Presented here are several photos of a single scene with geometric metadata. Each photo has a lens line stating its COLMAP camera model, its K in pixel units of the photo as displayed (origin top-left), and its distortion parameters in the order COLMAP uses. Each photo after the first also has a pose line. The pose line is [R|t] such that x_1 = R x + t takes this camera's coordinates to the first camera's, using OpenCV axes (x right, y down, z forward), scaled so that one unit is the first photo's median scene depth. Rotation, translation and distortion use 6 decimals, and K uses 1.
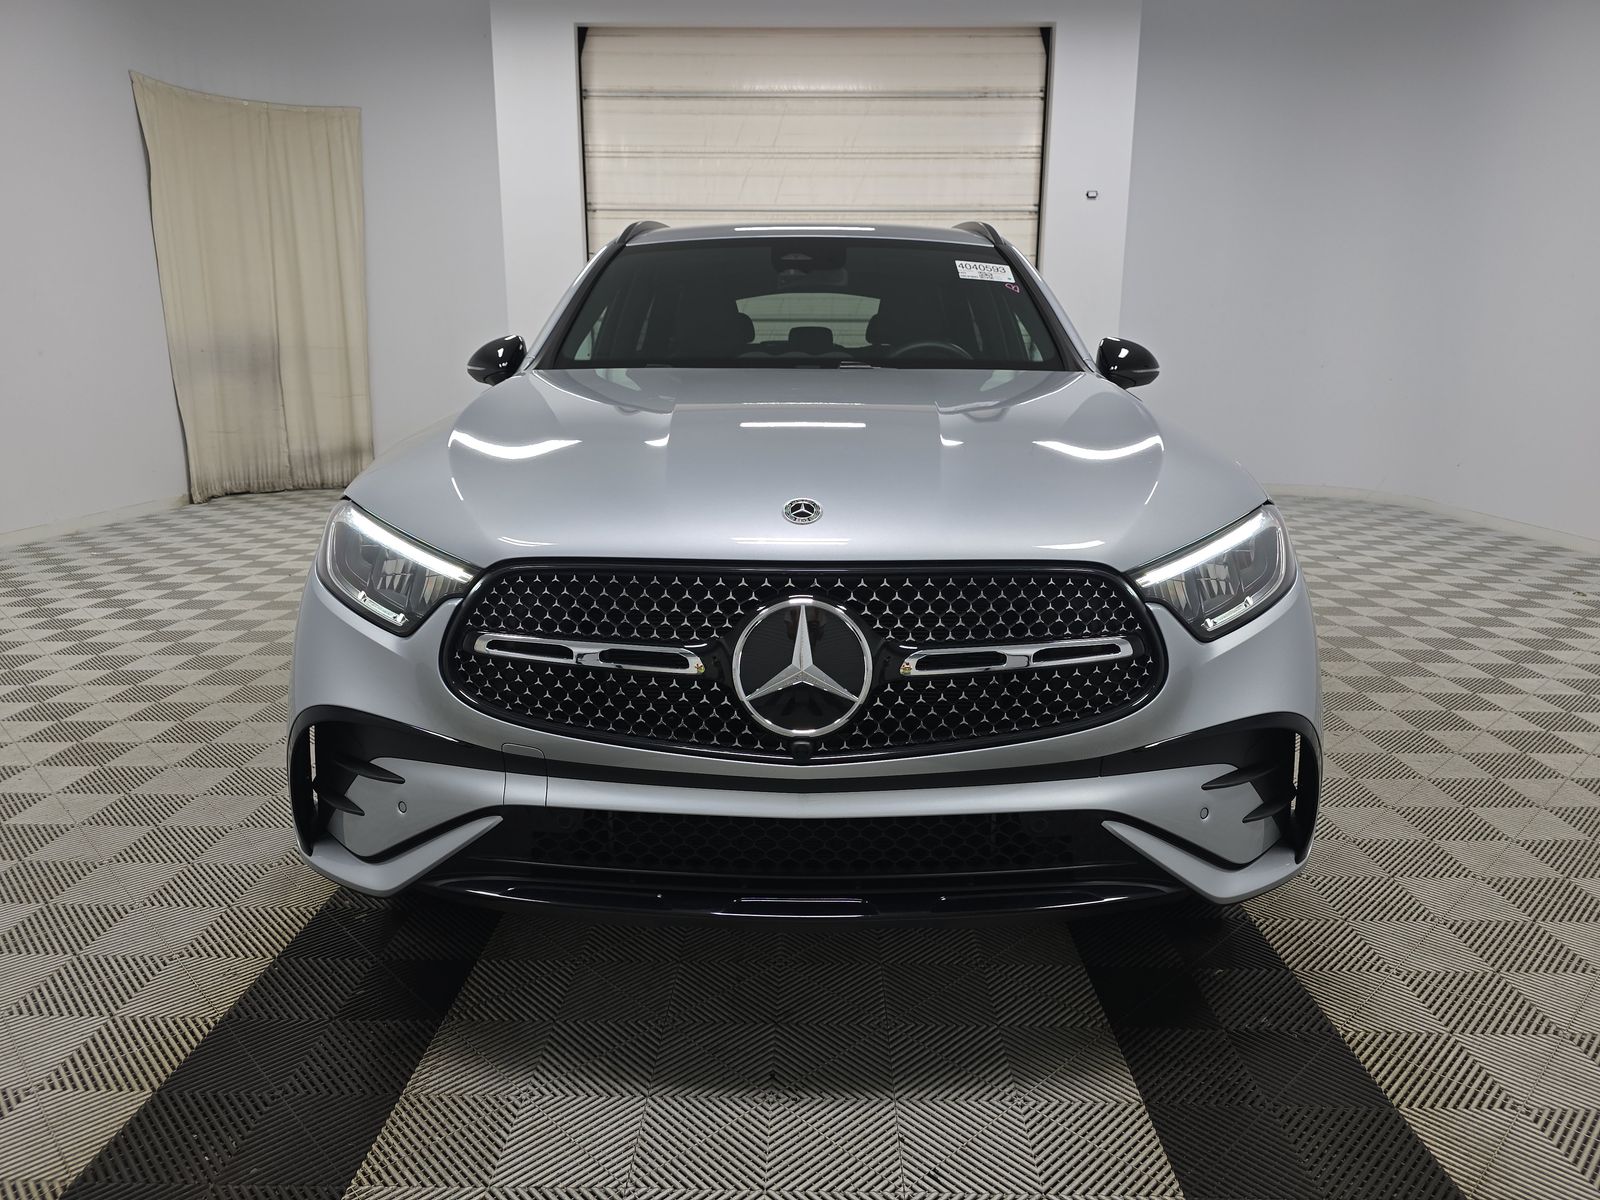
lens RADIAL K [[1059.7, 0, 806.6], [0, 1059.7, 630.7], [0, 0, 1]] dist [0.016898, -0.005301]
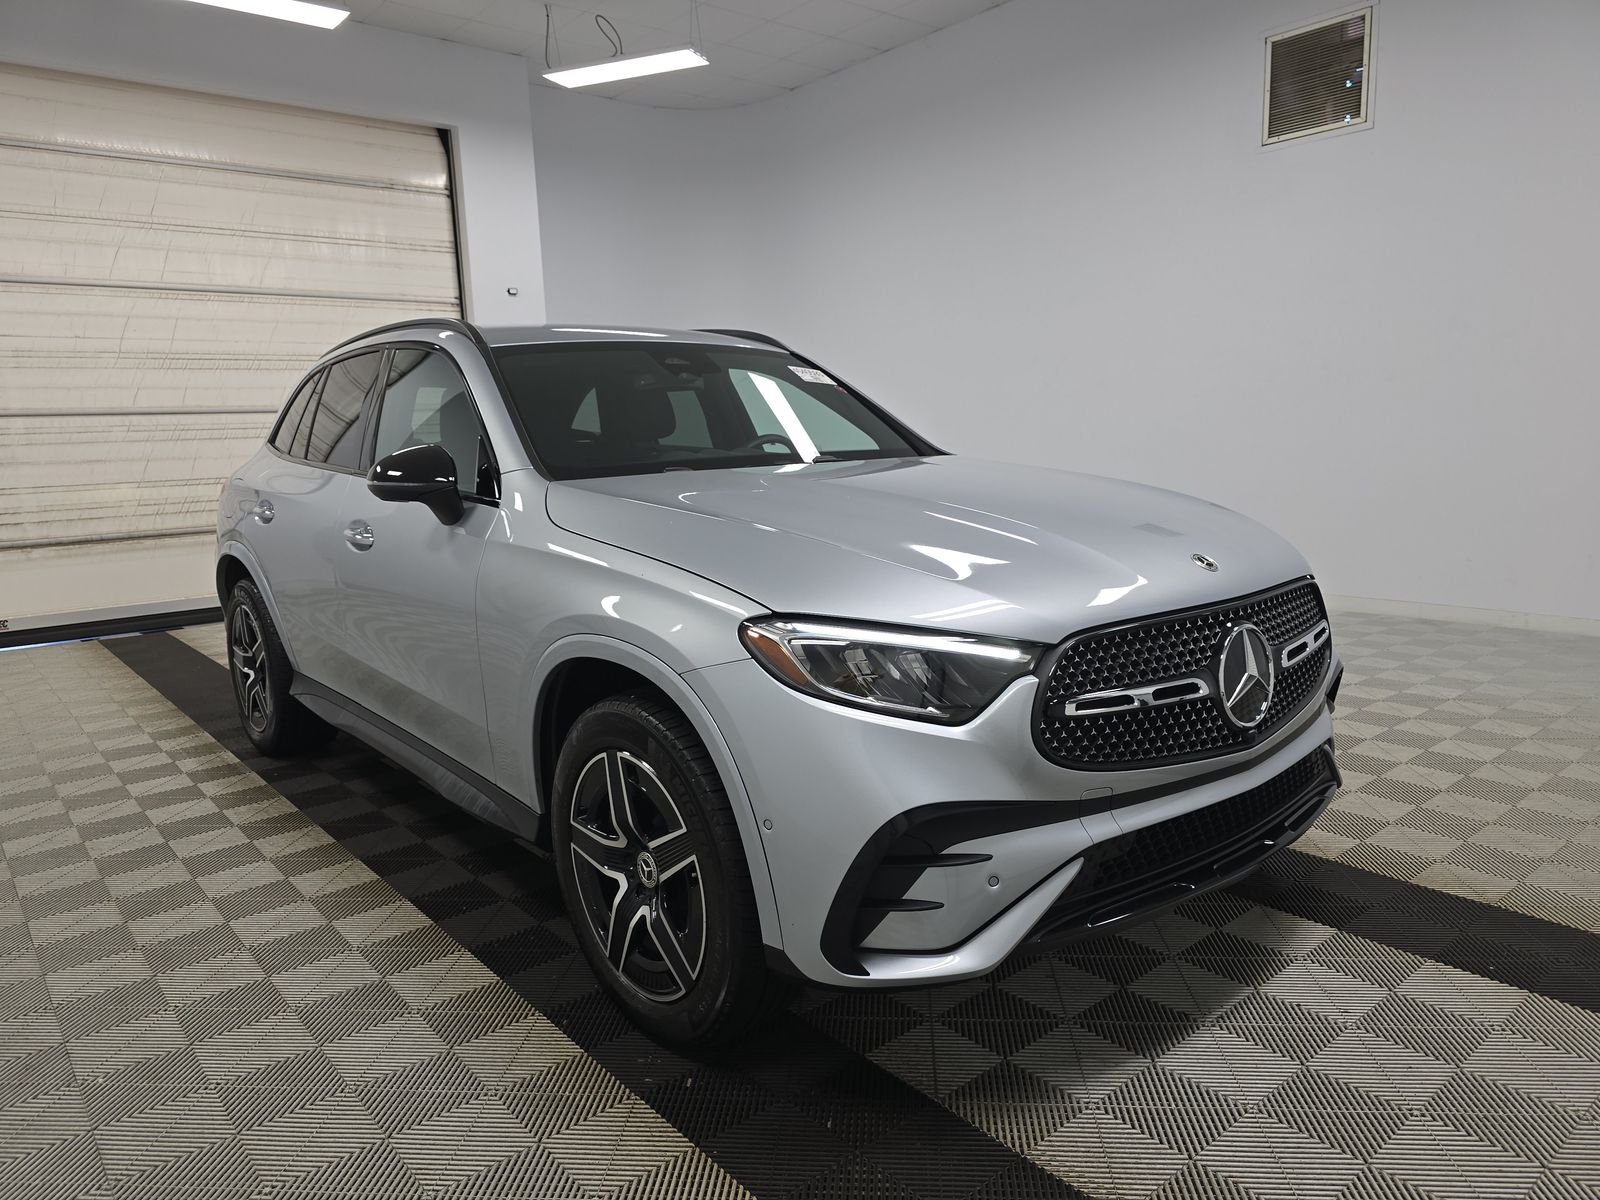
lens RADIAL K [[1059.7, 0, 806.6], [0, 1059.7, 630.7], [0, 0, 1]] dist [0.016898, -0.005301]
pose [[0.767806, -0.149046, 0.623105, -0.215247], [0.194380, 0.980914, -0.004886, -0.020951], [-0.610484, 0.124871, 0.782123, 0.047146]]
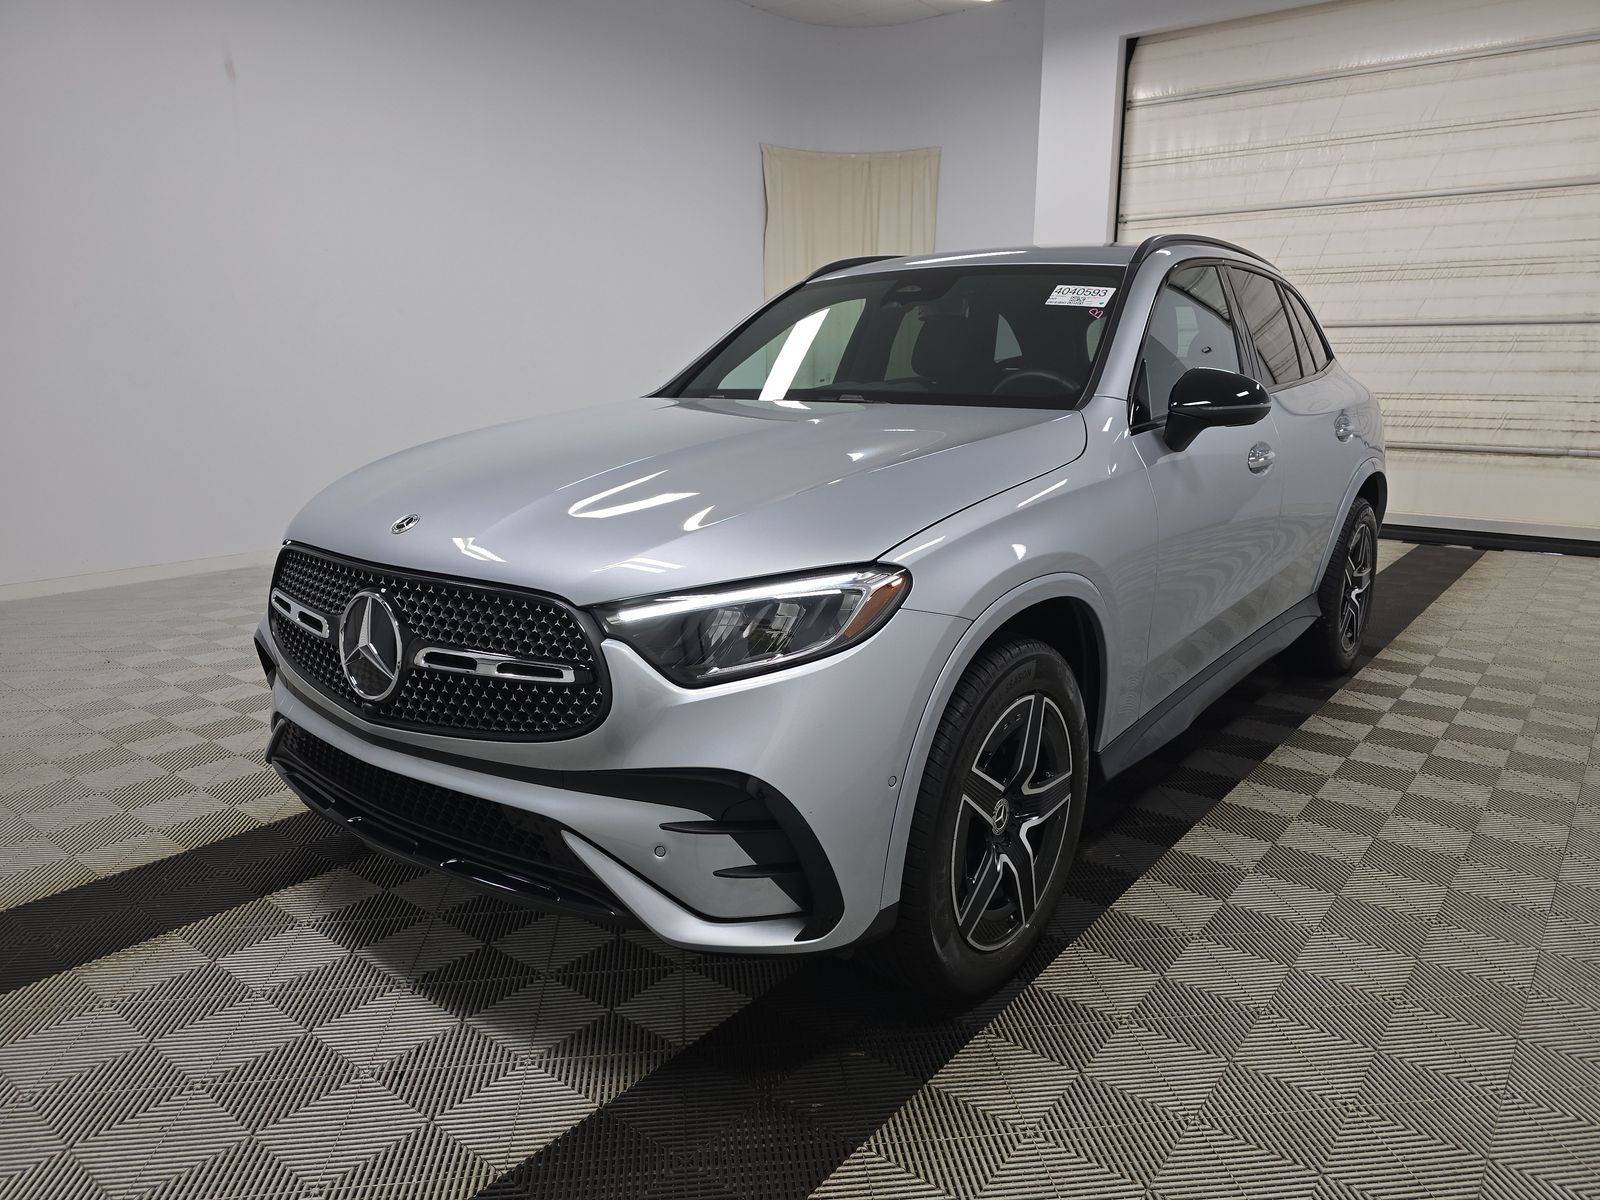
lens RADIAL K [[1129.9, 0, 800.0], [0, 1129.9, 600.0], [0, 0, 1]] dist [-0.000553, -0.005204]
pose [[0.786975, 0.119462, -0.605310, 0.234922], [-0.147366, 0.989076, 0.003609, -0.019487], [0.599128, 0.086362, 0.795982, 0.043775]]
